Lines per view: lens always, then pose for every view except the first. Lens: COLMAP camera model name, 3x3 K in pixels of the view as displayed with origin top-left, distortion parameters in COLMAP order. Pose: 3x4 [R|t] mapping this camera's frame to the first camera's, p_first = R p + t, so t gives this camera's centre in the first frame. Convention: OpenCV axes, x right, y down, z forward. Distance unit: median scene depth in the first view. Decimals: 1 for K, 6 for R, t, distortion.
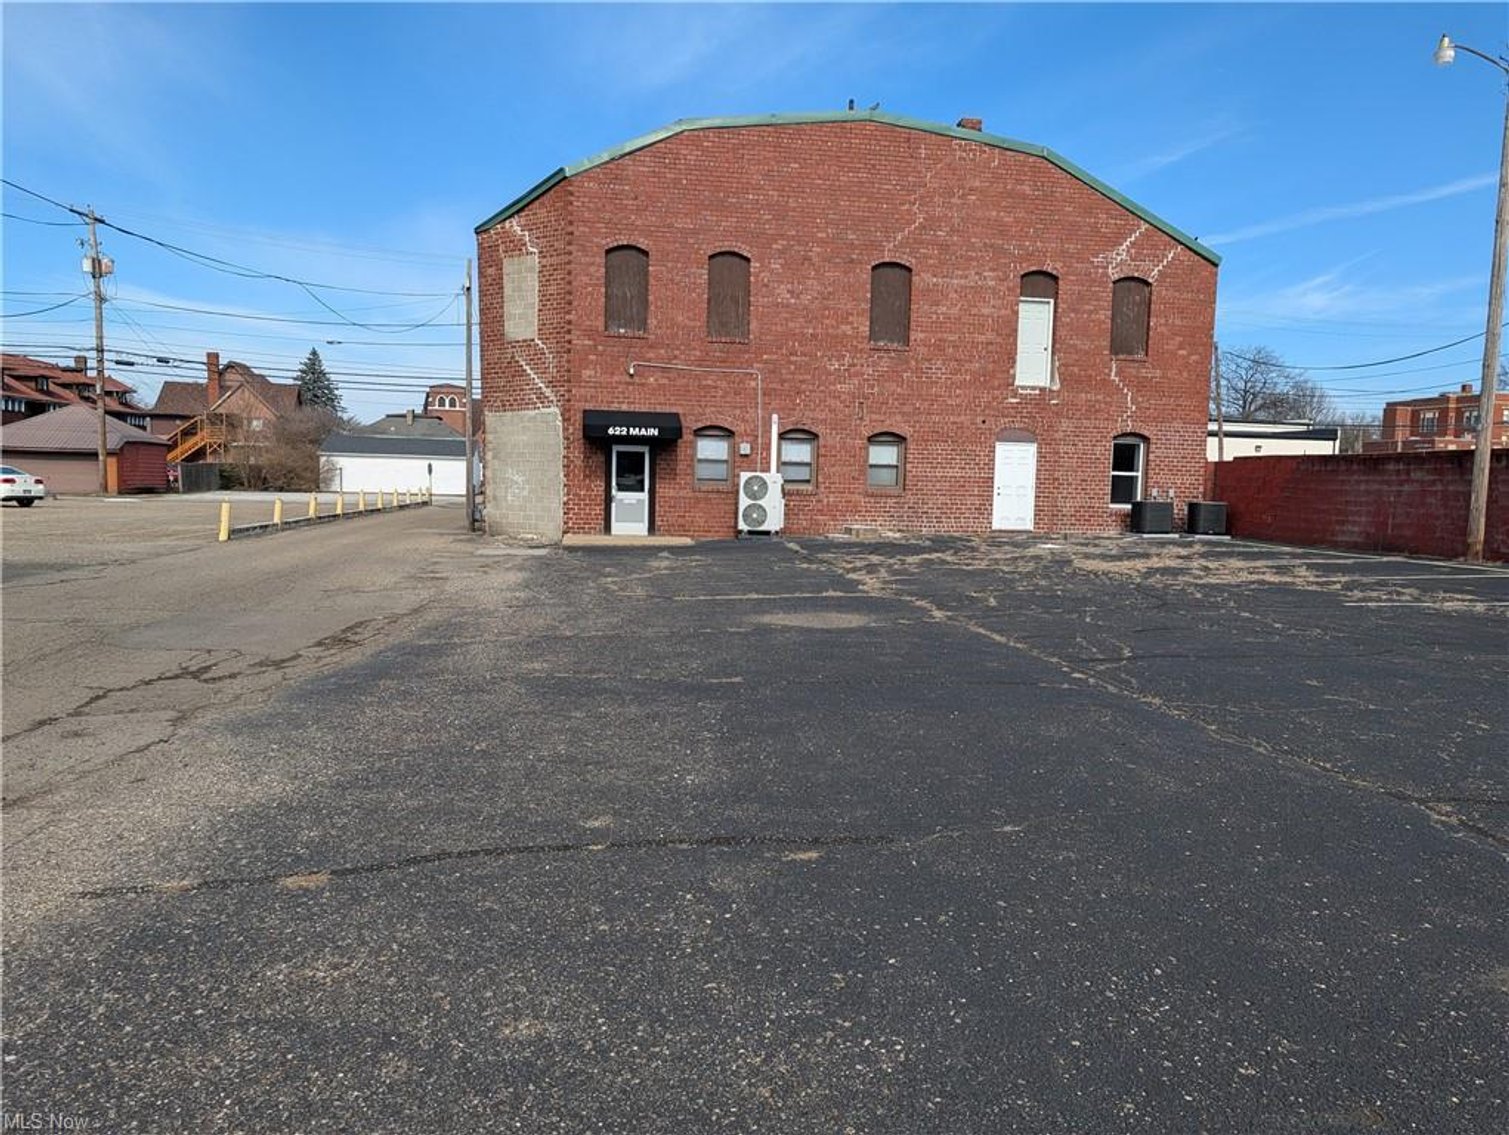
lens RADIAL K [[1070.8, 0, 759.6], [0, 1070.8, 561.0], [0, 0, 1]] dist [-0.003463, 0.013829]
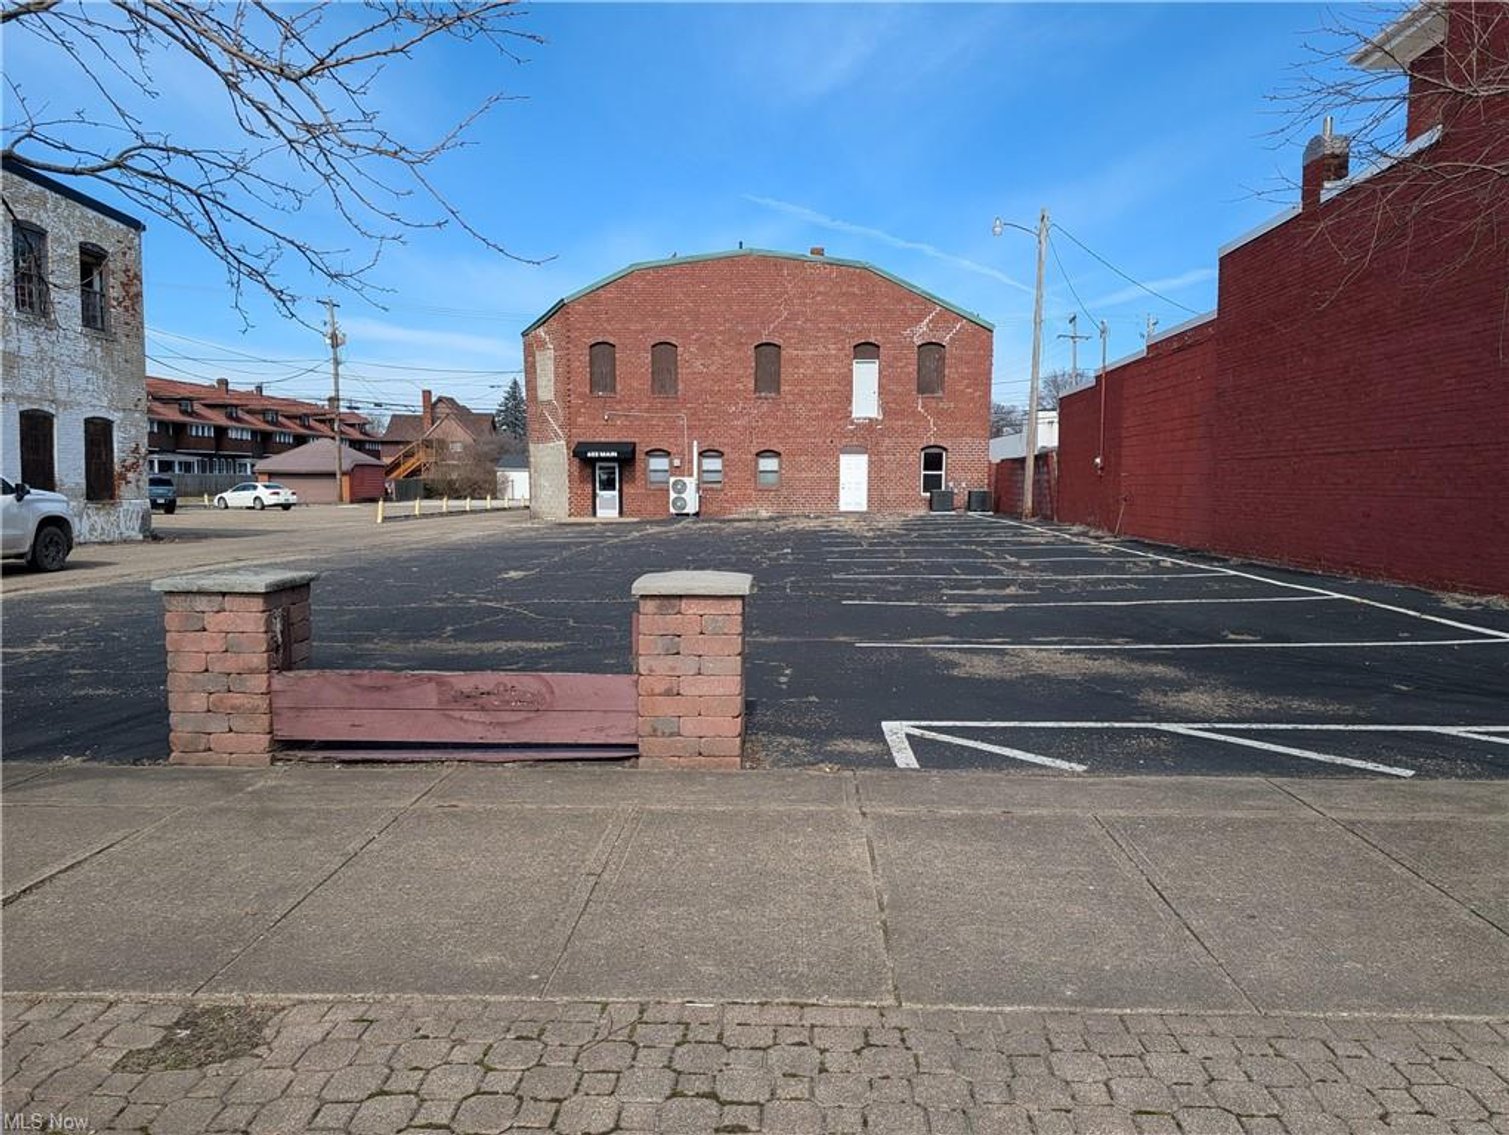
lens RADIAL K [[1070.8, 0, 752.0], [0, 1070.8, 572.2], [0, 0, 1]] dist [-0.003463, 0.013829]
pose [[0.979468, -0.004497, -0.201548, 0.408644], [0.005547, 0.999974, 0.004647, 0.051540], [0.201521, -0.005669, 0.979468, -0.542204]]
